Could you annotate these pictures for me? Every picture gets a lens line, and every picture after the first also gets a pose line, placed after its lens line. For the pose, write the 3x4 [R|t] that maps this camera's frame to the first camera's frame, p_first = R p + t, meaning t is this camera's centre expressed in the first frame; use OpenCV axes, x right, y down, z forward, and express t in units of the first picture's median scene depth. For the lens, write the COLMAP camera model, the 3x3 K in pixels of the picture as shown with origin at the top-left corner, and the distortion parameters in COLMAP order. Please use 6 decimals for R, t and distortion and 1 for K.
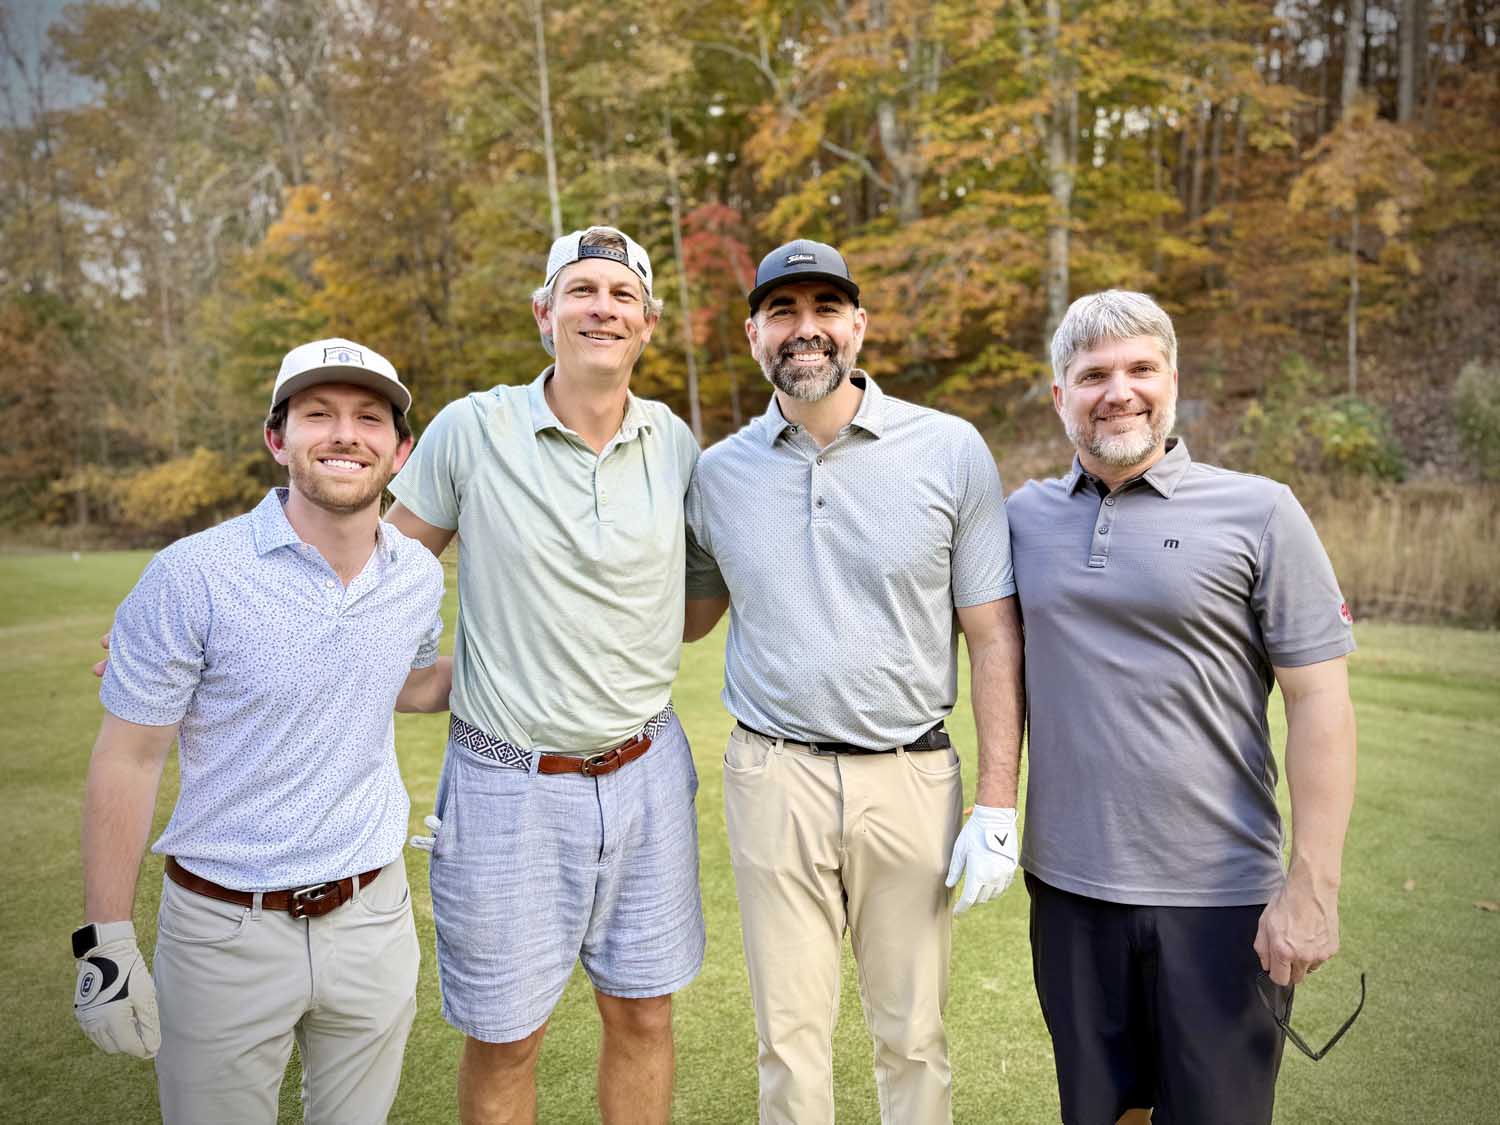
lens RADIAL K [[1030.6, 0, 746.7], [0, 1030.6, 564.7], [0, 0, 1]] dist [0.000469, -0.004774]
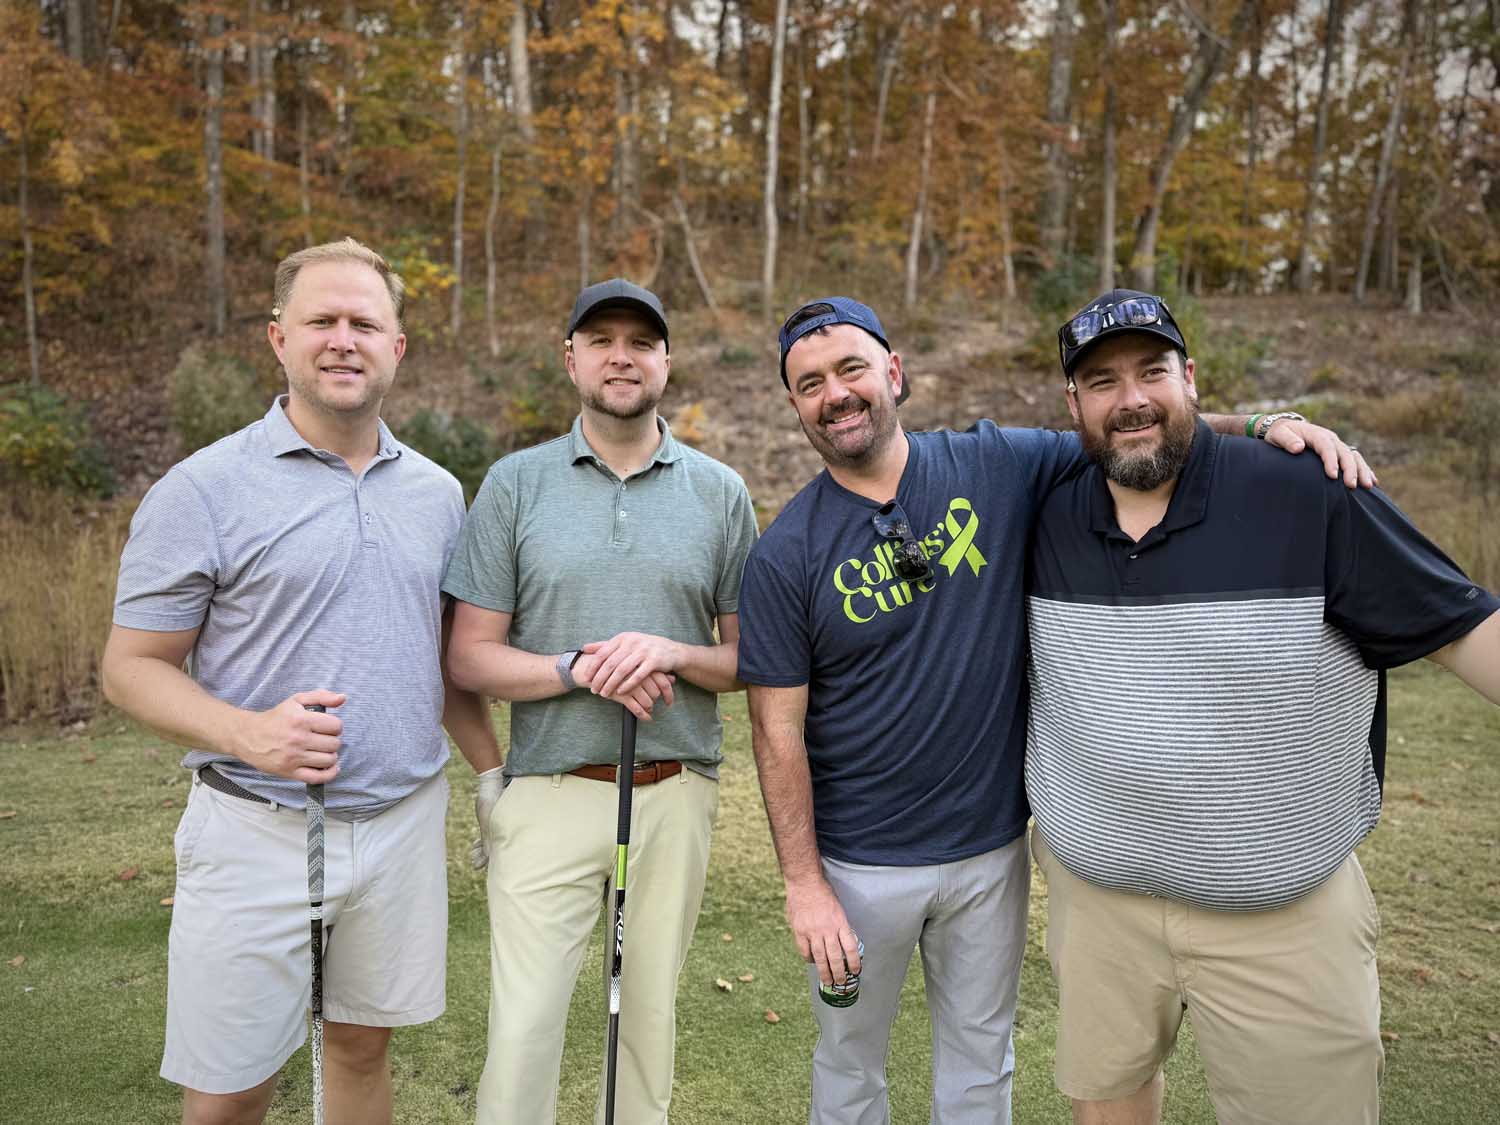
lens RADIAL K [[1030.6, 0, 745.4], [0, 1030.6, 566.5], [0, 0, 1]] dist [0.000469, -0.004774]
pose [[0.429977, -0.045474, 0.901694, 0.120578], [0.059747, 0.997975, 0.021839, -0.015145], [-0.900861, 0.044483, 0.431823, 0.203293]]
